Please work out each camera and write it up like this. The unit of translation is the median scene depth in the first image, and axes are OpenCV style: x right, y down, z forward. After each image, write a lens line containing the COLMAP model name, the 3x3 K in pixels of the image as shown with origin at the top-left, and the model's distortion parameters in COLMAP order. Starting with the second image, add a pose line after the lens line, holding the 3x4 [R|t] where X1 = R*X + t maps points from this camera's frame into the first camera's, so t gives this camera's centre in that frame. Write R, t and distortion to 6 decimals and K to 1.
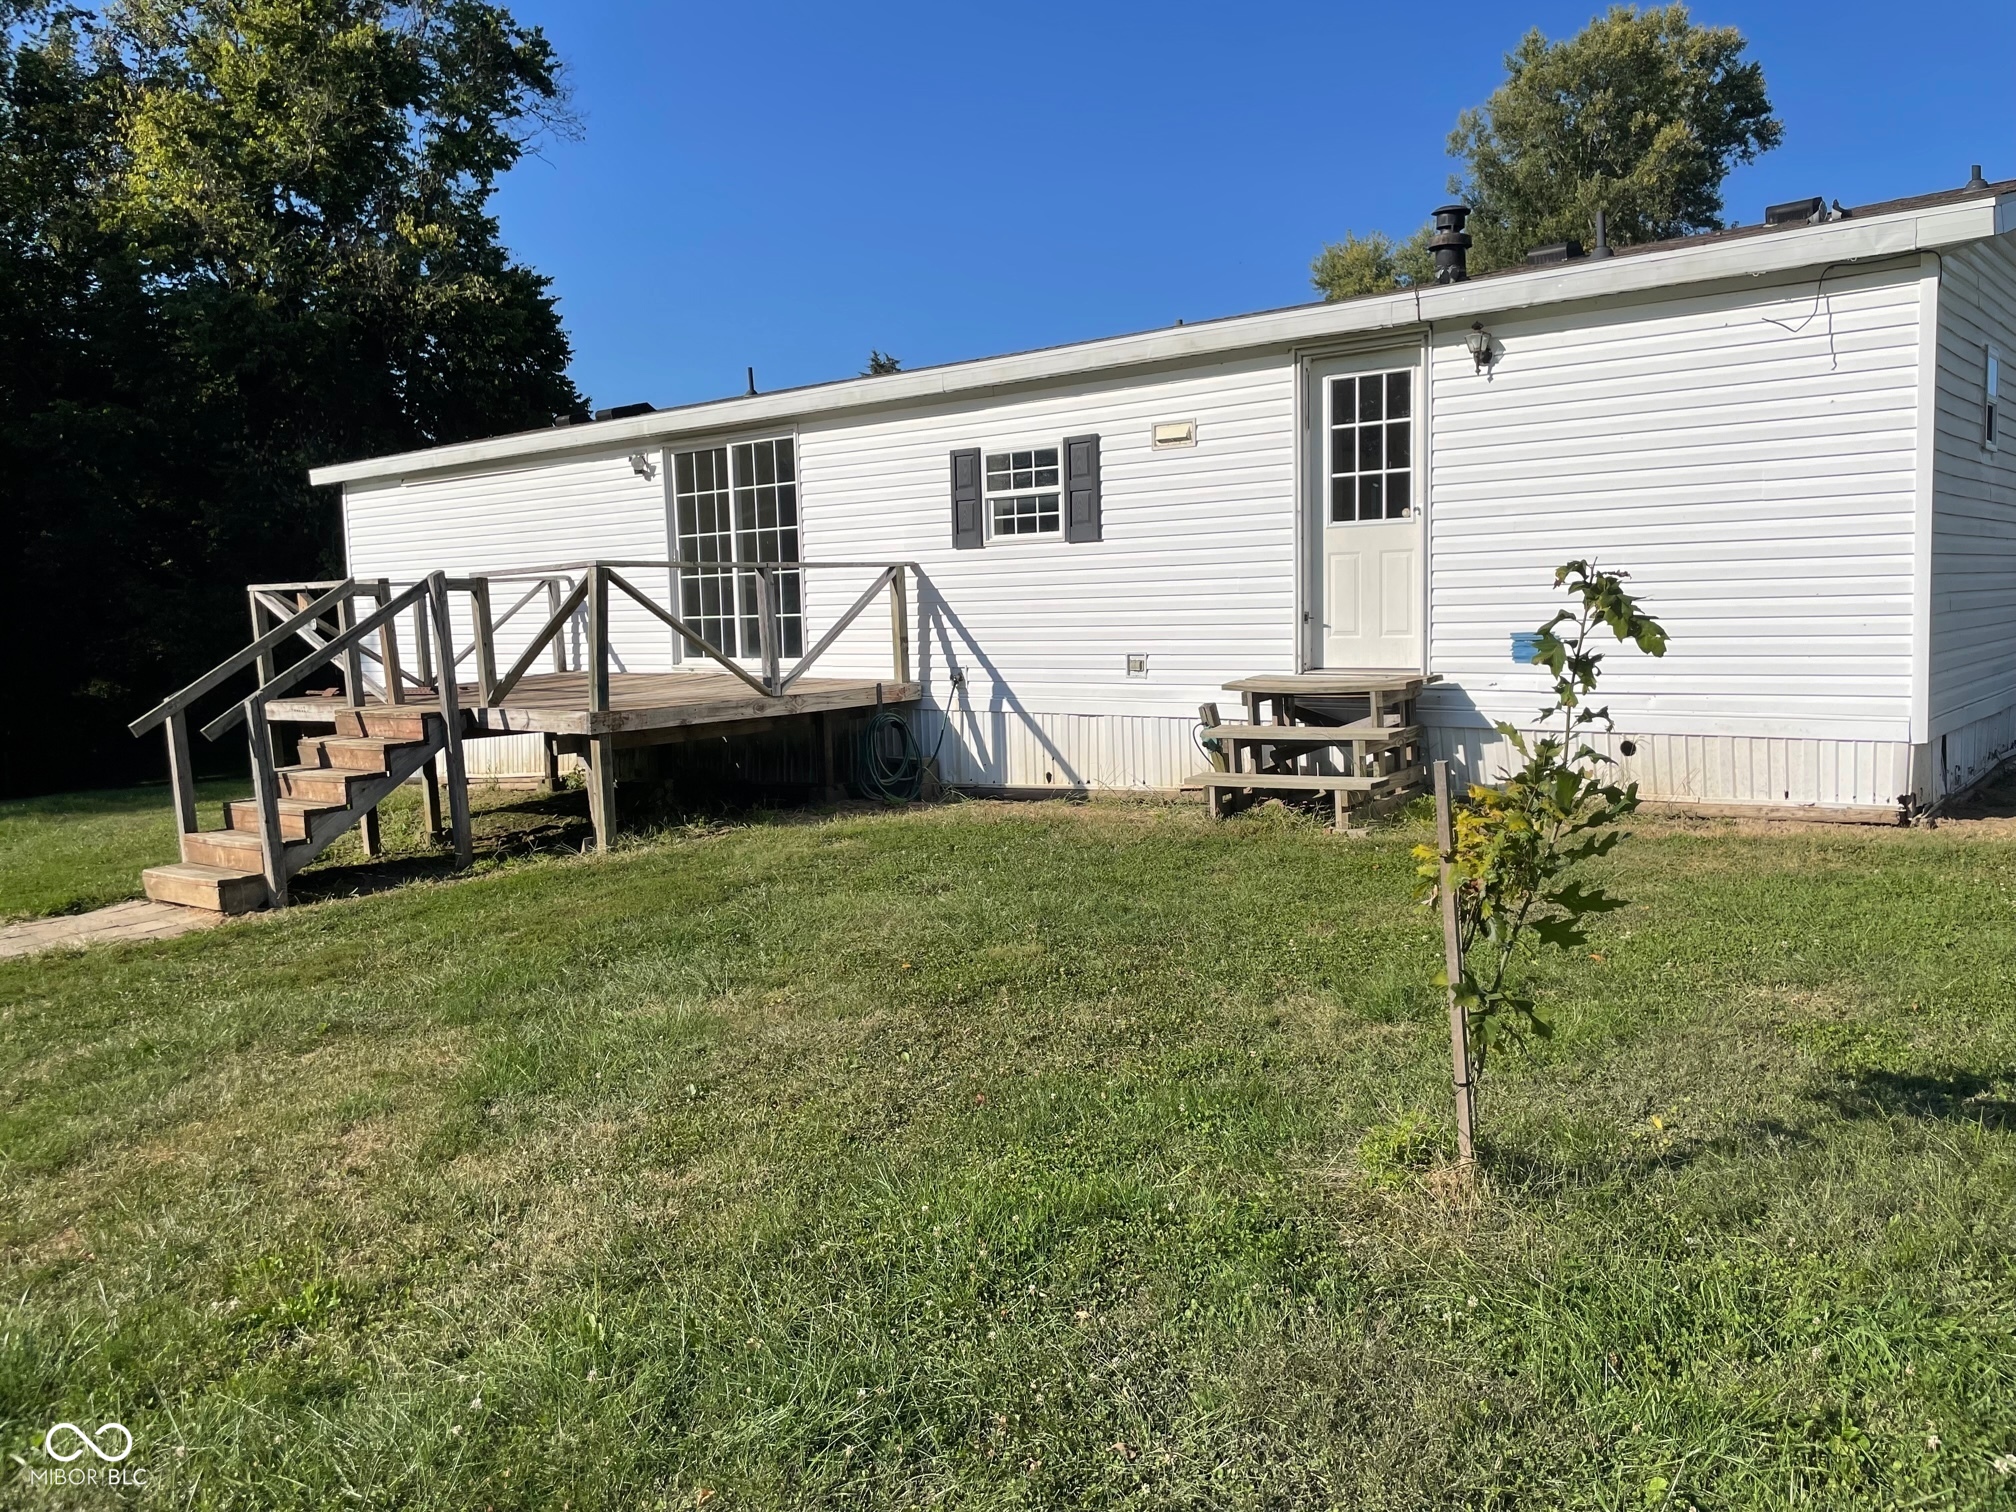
lens RADIAL K [[1529.2, 0, 1018.0], [0, 1529.2, 759.5], [0, 0, 1]] dist [0.002324, -0.012460]
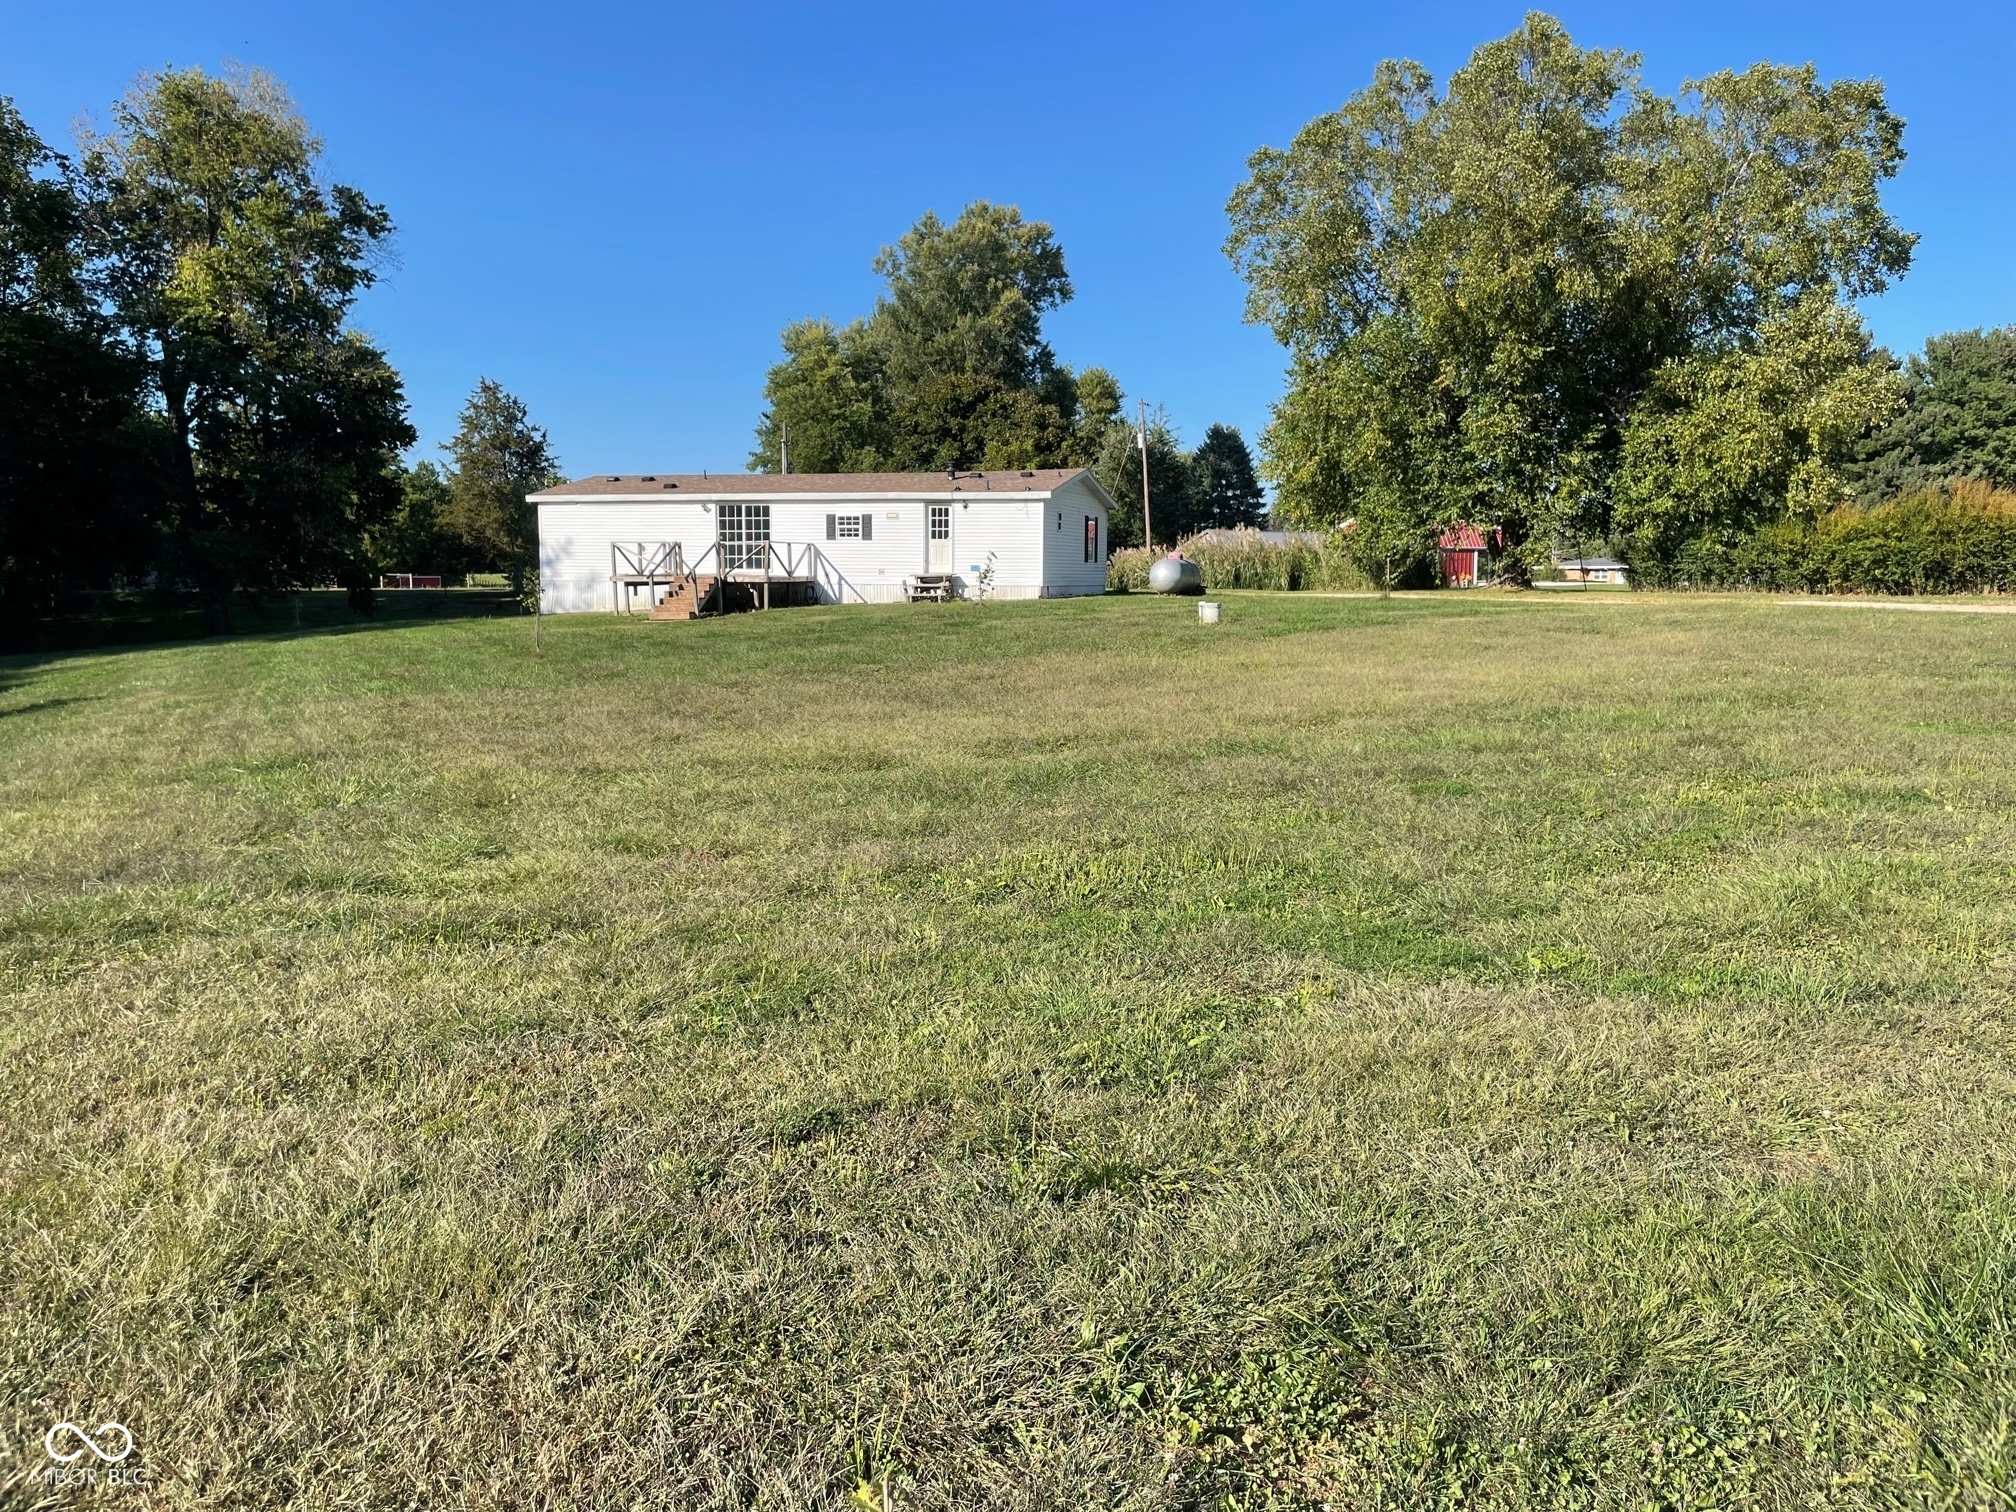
lens RADIAL K [[1529.2, 0, 1009.2], [0, 1529.2, 752.2], [0, 0, 1]] dist [0.002324, -0.012460]
pose [[0.922753, -0.010291, 0.385255, -0.972137], [0.006427, 0.999915, 0.011317, 0.309060], [-0.385339, -0.007967, 0.922741, -2.379153]]
